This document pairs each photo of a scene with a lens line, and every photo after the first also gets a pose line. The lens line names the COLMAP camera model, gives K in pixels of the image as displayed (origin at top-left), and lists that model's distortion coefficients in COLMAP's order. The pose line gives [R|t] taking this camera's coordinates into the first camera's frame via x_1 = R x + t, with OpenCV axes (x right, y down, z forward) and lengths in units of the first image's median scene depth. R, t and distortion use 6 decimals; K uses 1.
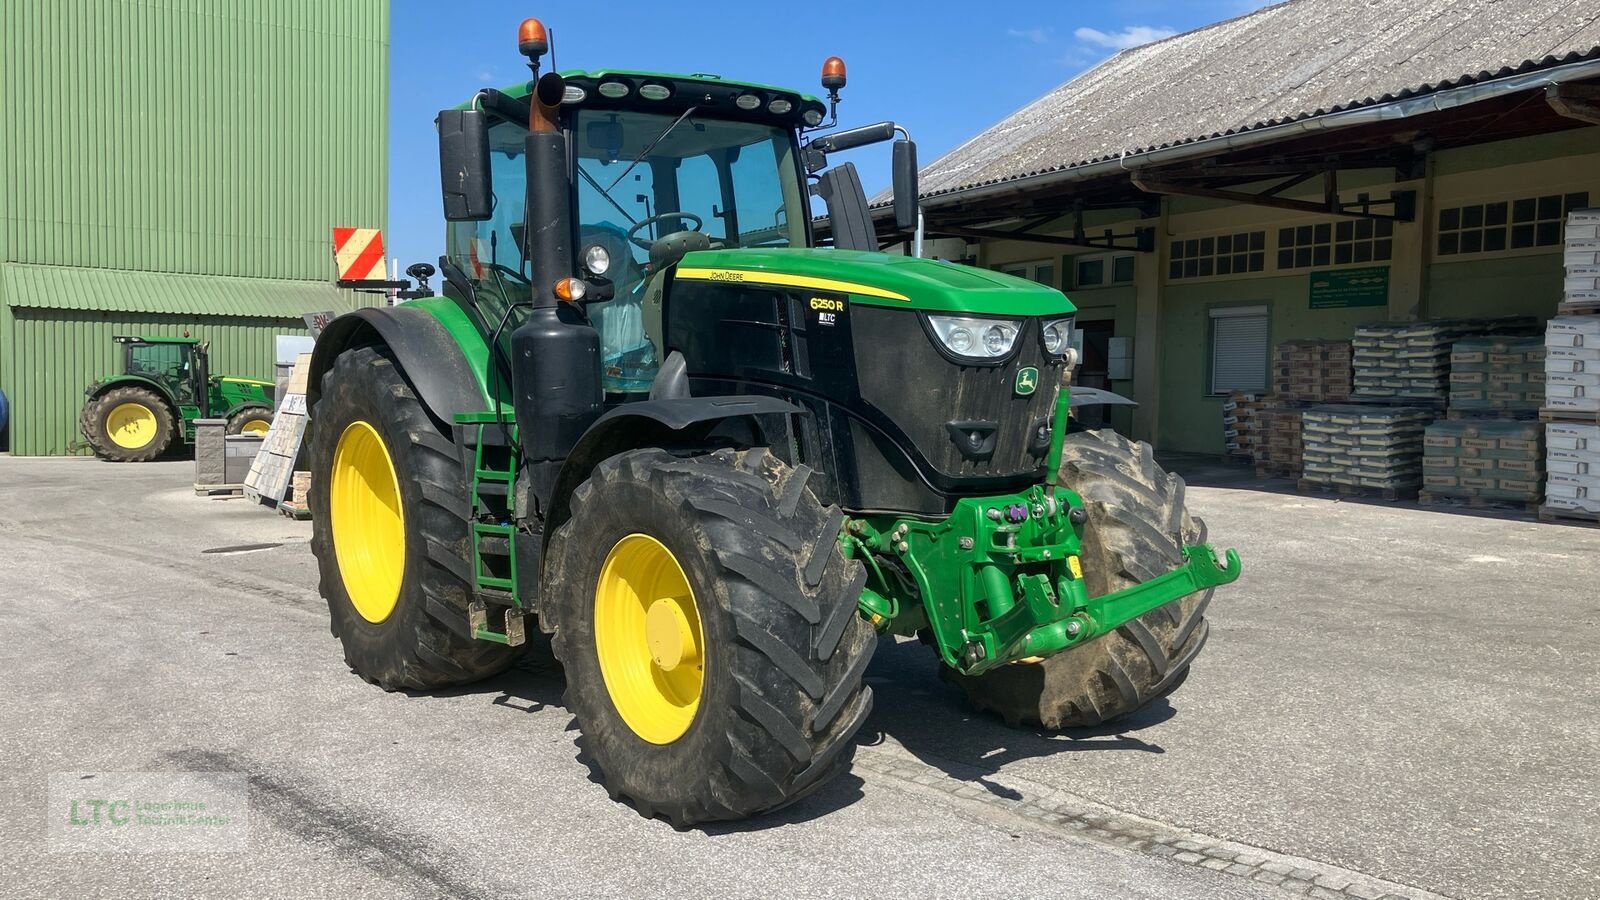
lens RADIAL K [[1309.9, 0, 781.1], [0, 1309.9, 457.3], [0, 0, 1]] dist [0.035283, -0.037976]
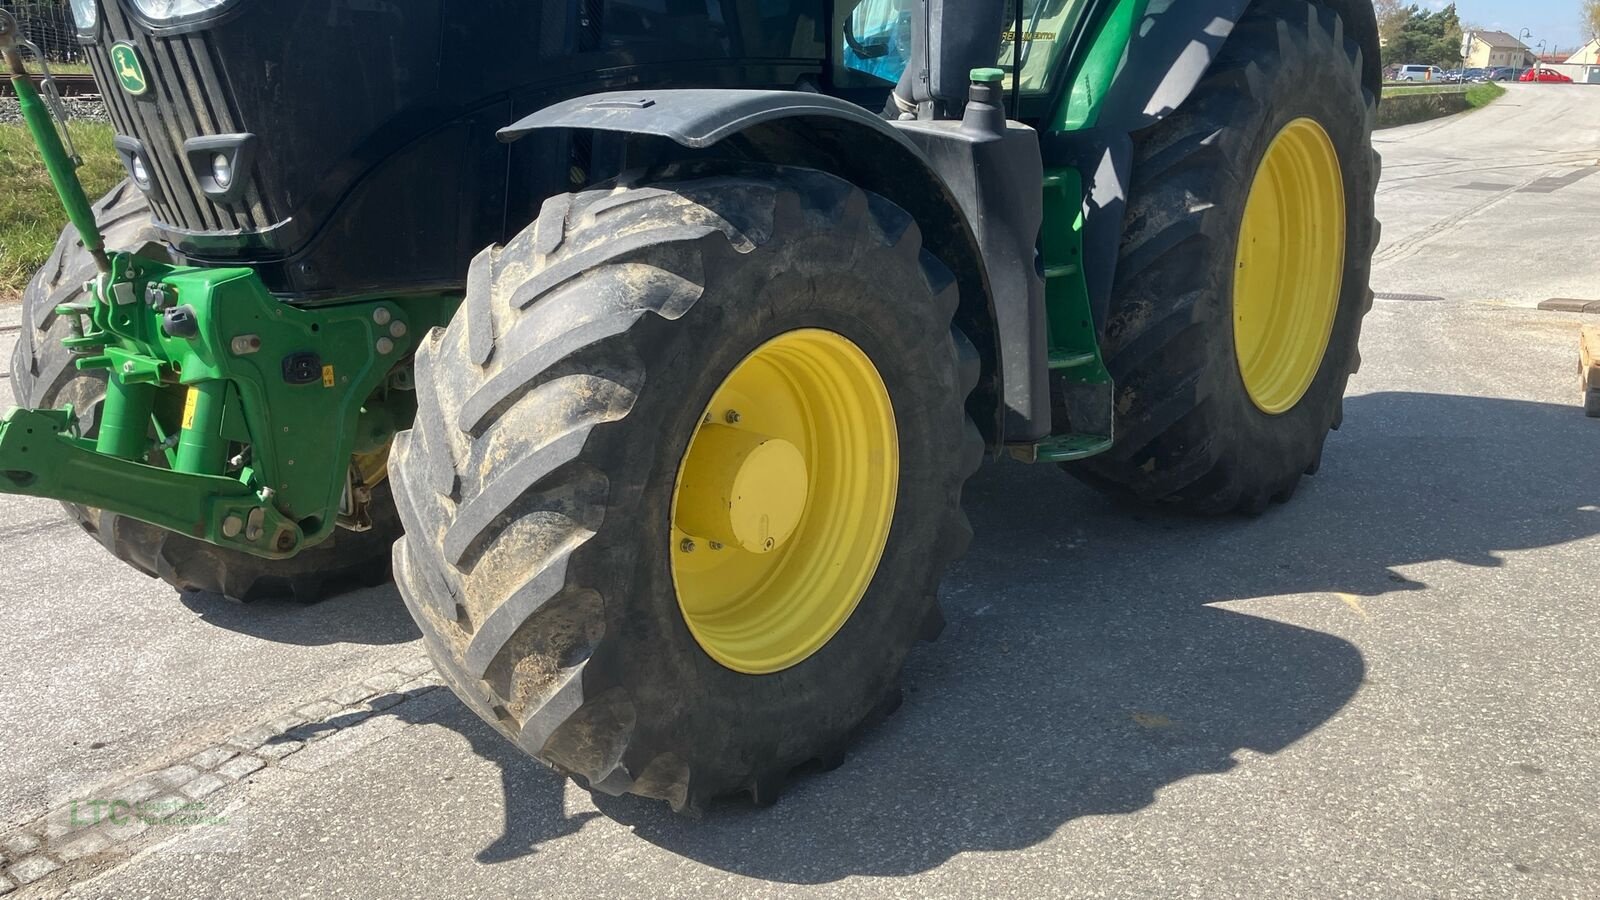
lens RADIAL K [[1309.9, 0, 798.8], [0, 1309.9, 456.2], [0, 0, 1]] dist [0.035283, -0.037976]
pose [[0.218862, 0.265354, -0.938982, 0.749005], [-0.063134, 0.964147, 0.257750, -0.055756], [0.973711, 0.002870, 0.227768, 1.019592]]
